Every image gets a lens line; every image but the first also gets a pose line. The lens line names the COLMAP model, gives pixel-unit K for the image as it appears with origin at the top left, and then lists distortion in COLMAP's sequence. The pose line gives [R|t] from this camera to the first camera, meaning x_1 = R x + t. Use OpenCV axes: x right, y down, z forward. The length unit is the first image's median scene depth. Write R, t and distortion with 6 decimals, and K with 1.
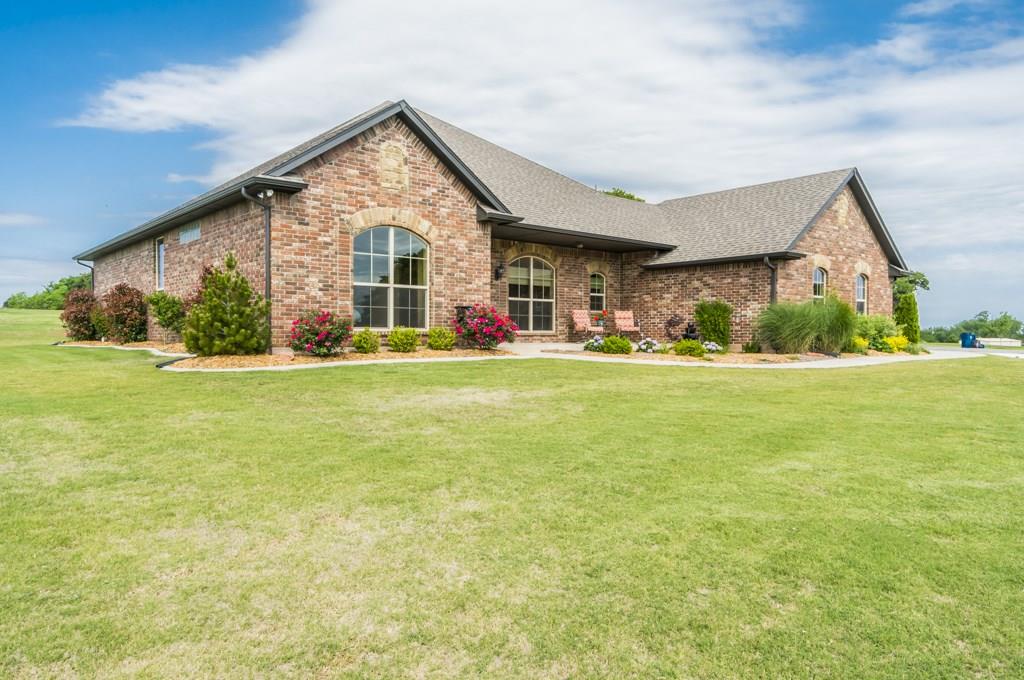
lens RADIAL K [[695.4, 0, 510.3], [0, 695.4, 339.0], [0, 0, 1]] dist [0.004102, 0.000087]
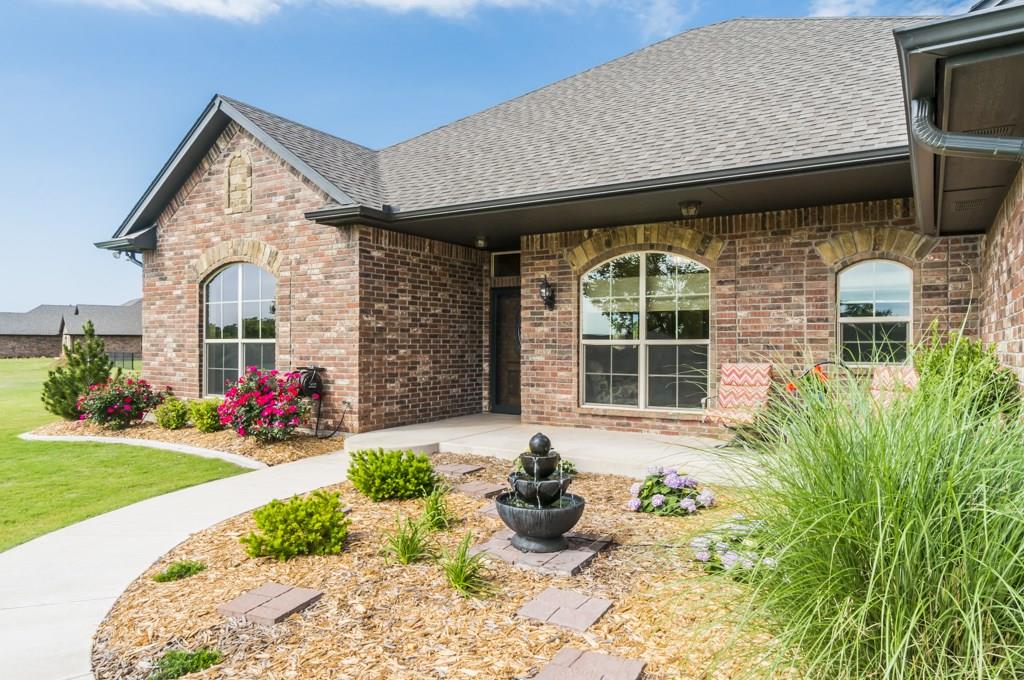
lens RADIAL K [[680.3, 0, 510.7], [0, 680.3, 341.1], [0, 0, 1]] dist [0.000301, -0.000190]
pose [[0.287956, -0.002143, -0.957641, 0.597368], [-0.005382, 0.999978, -0.003856, -0.072126], [0.957629, 0.006265, 0.287938, 1.023816]]
